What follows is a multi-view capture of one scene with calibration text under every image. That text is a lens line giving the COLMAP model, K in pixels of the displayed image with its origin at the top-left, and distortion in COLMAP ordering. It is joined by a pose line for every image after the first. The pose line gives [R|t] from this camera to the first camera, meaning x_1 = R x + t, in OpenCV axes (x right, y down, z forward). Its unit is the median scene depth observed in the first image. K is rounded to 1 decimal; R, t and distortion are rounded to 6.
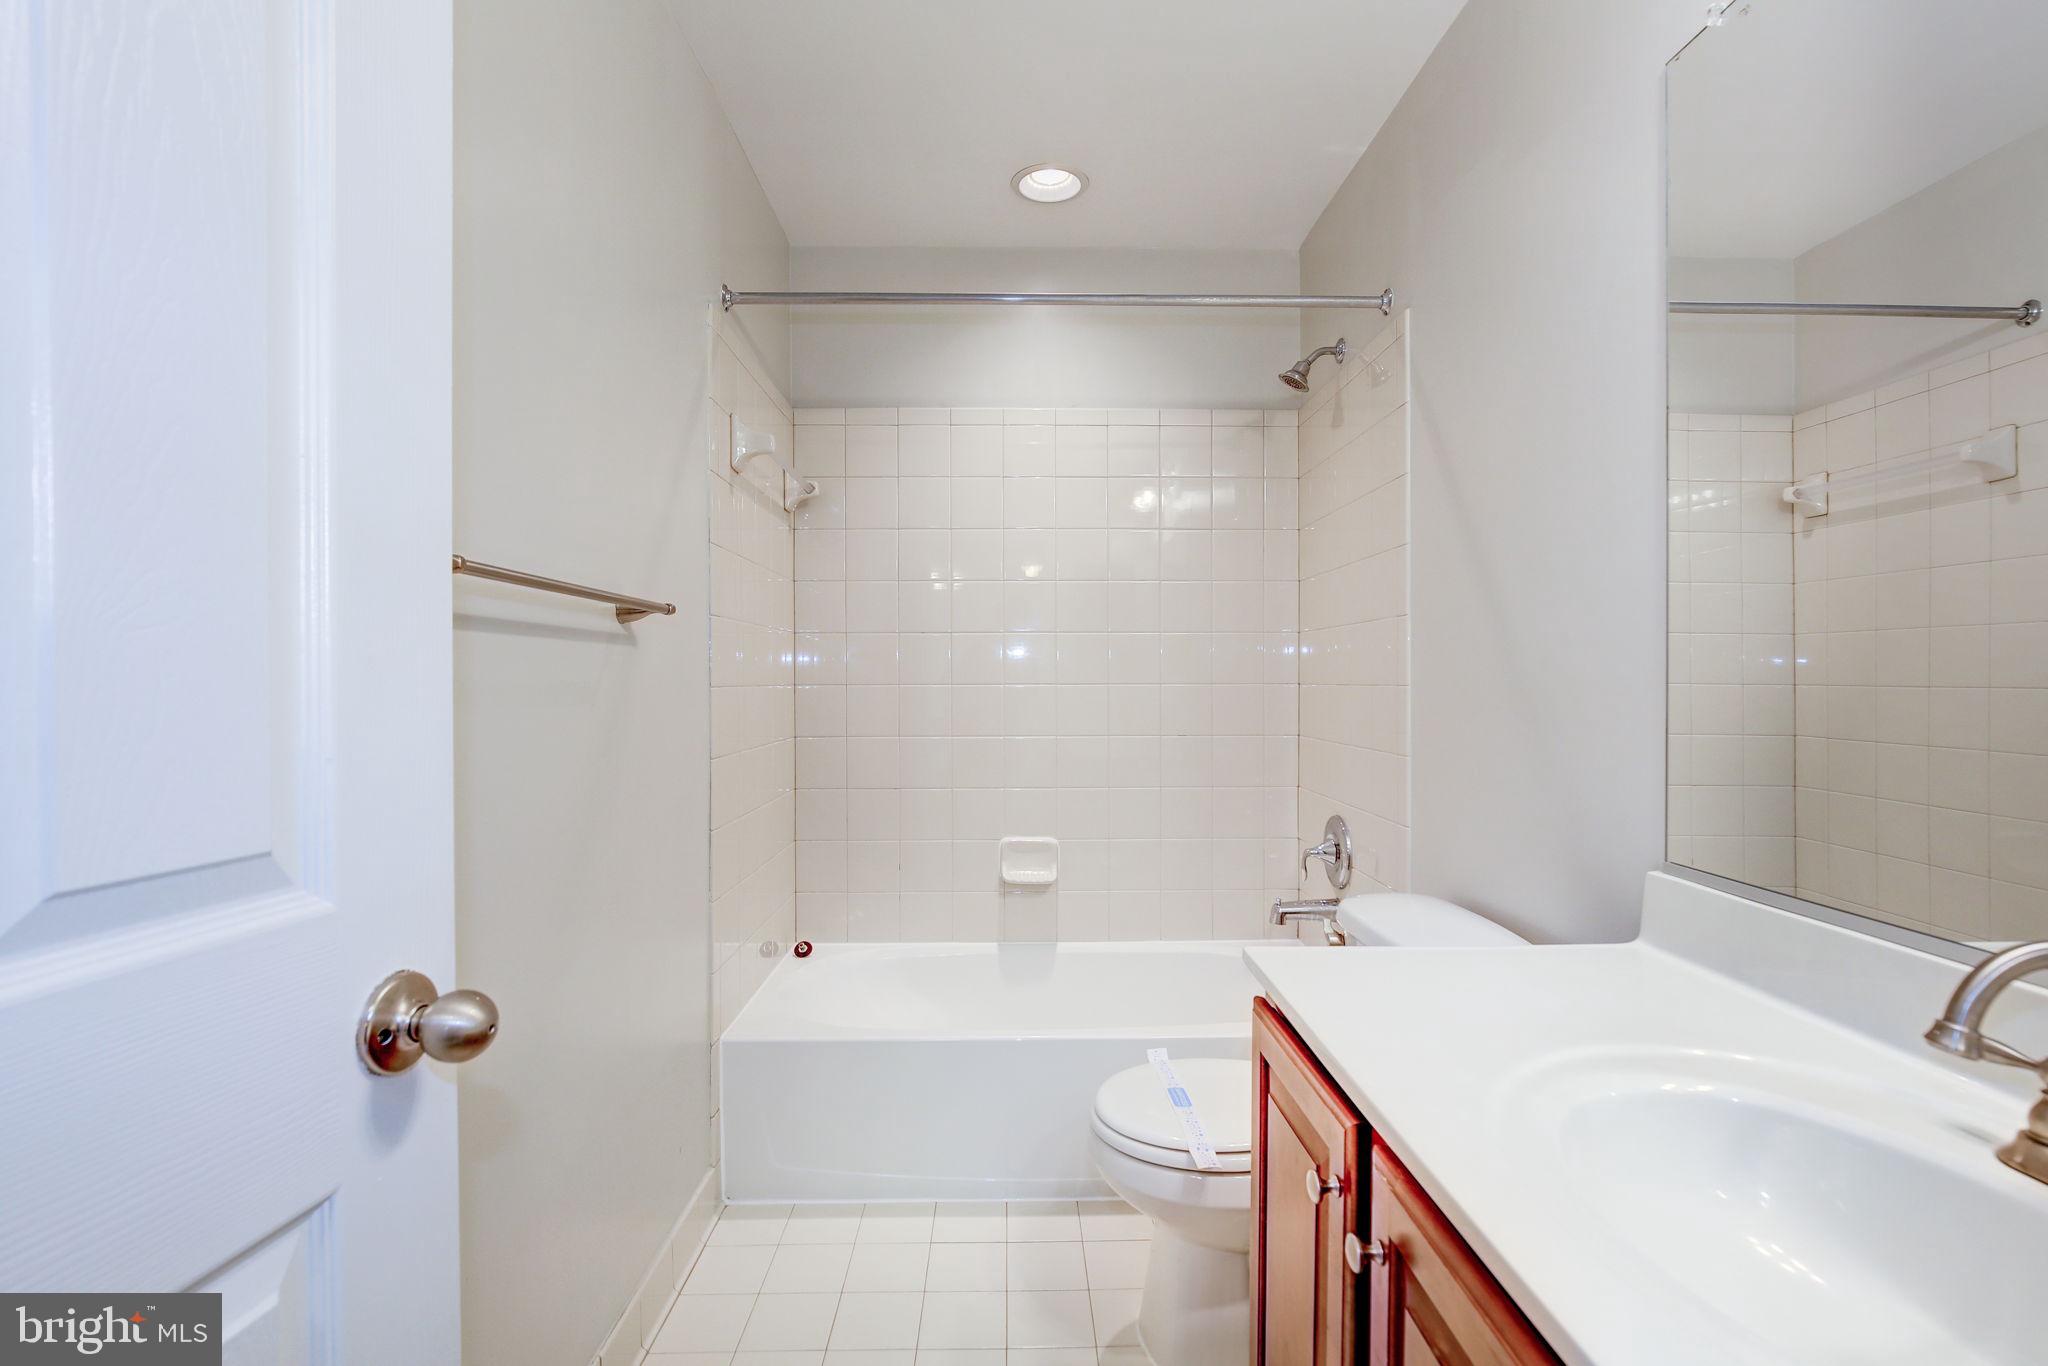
lens RADIAL K [[980.2, 0, 1072.5], [0, 980.2, 684.4], [0, 0, 1]] dist [-0.021618, 0.010846]
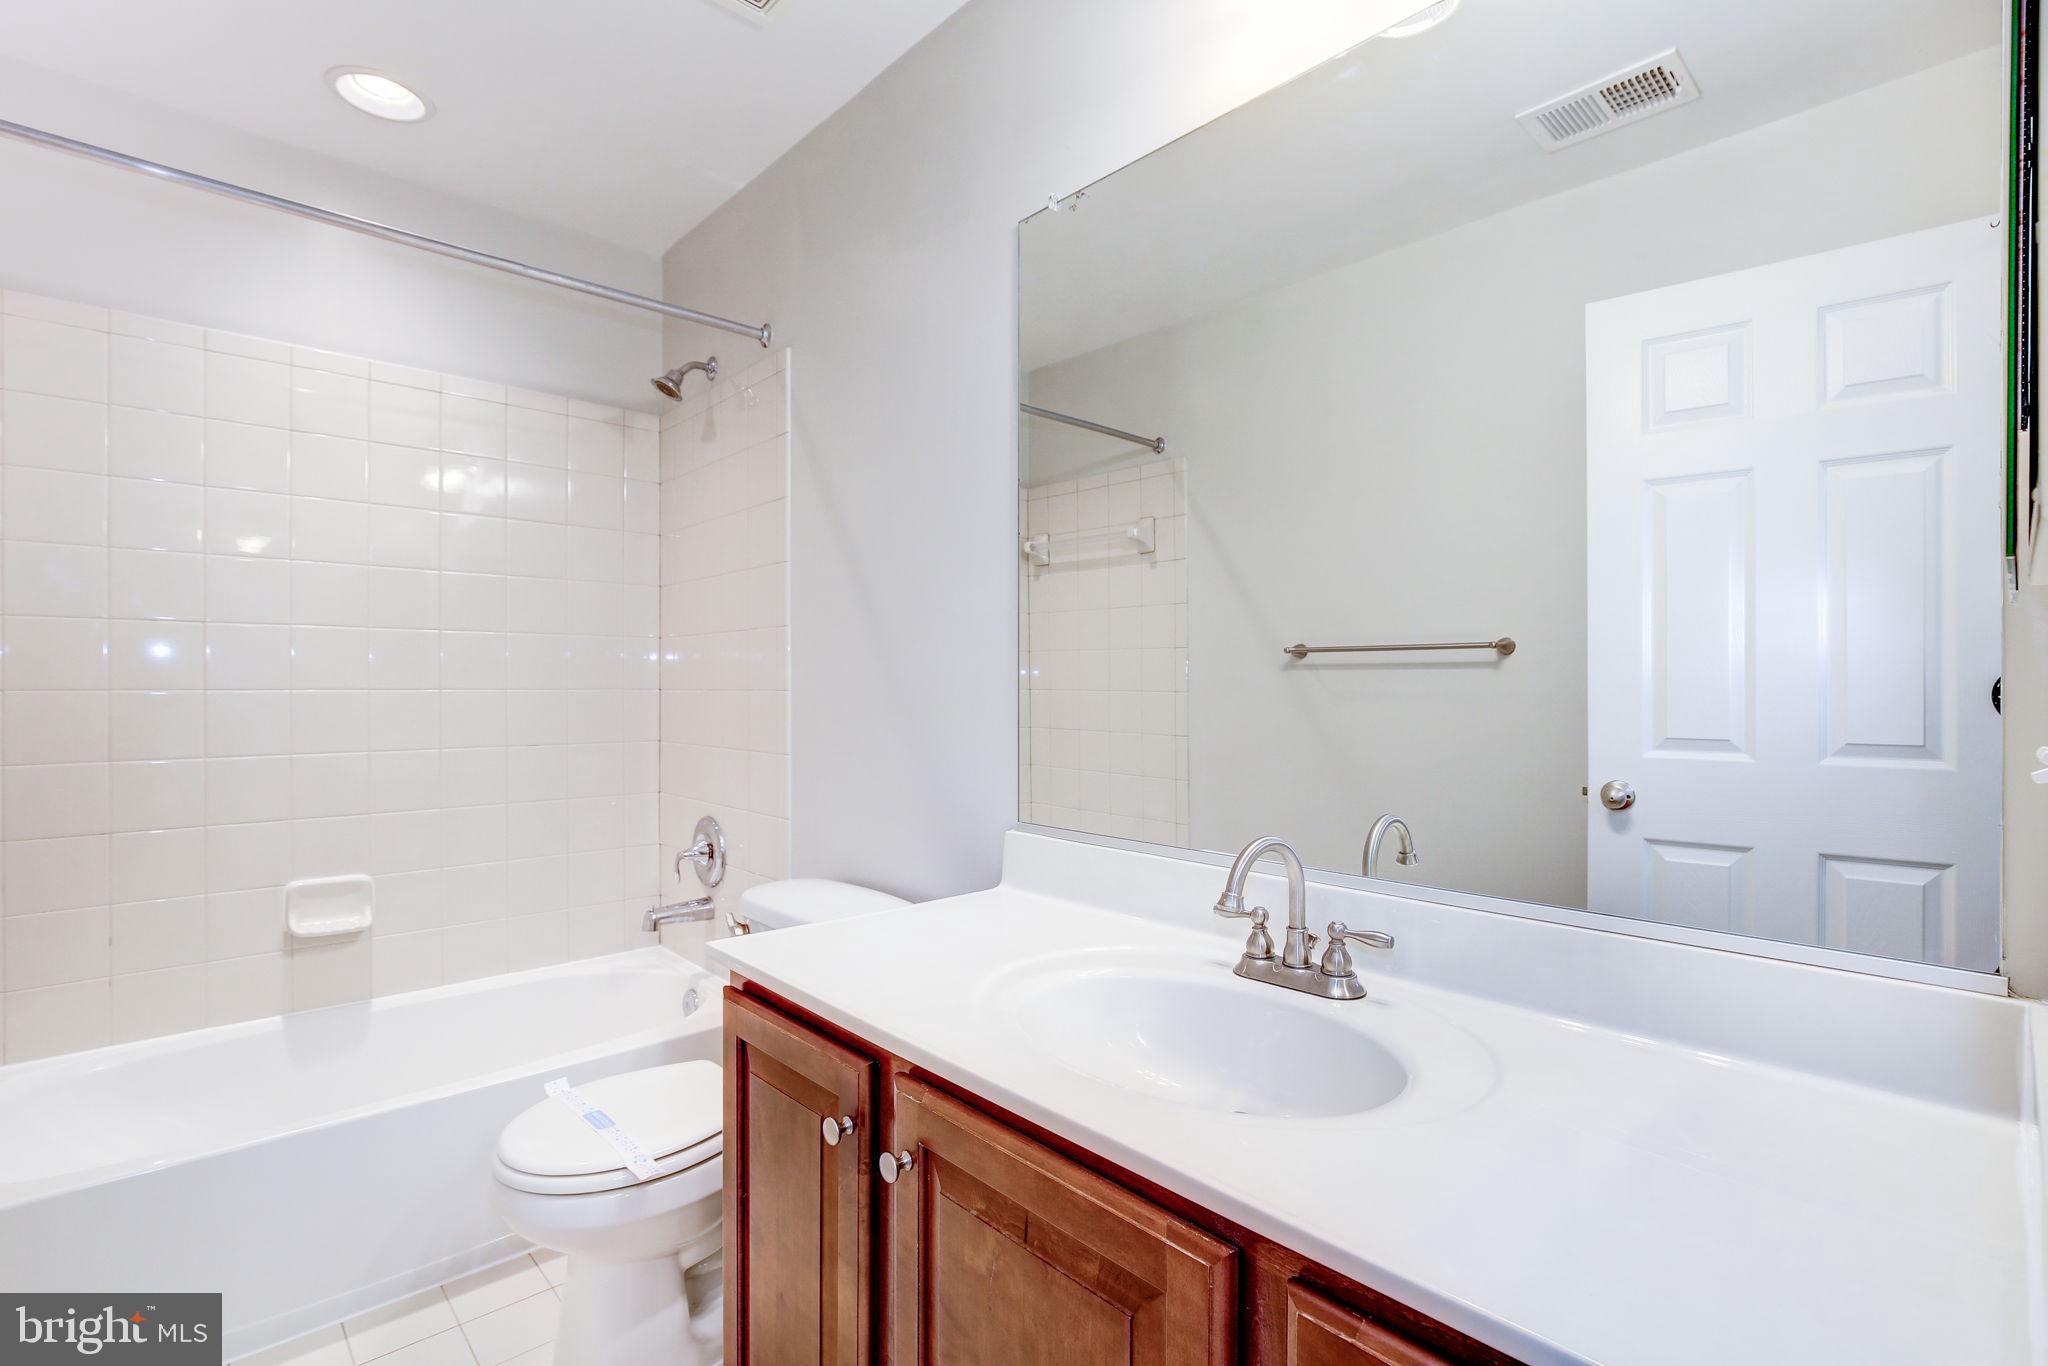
lens RADIAL K [[1005.5, 0, 1024.0], [0, 1005.5, 683.0], [0, 0, 1]] dist [-0.011588, -0.000581]
pose [[0.731082, 0.004777, 0.682273, -0.211788], [0.001788, 0.999959, -0.008918, 0.003141], [-0.682288, 0.007740, 0.731043, -0.004135]]
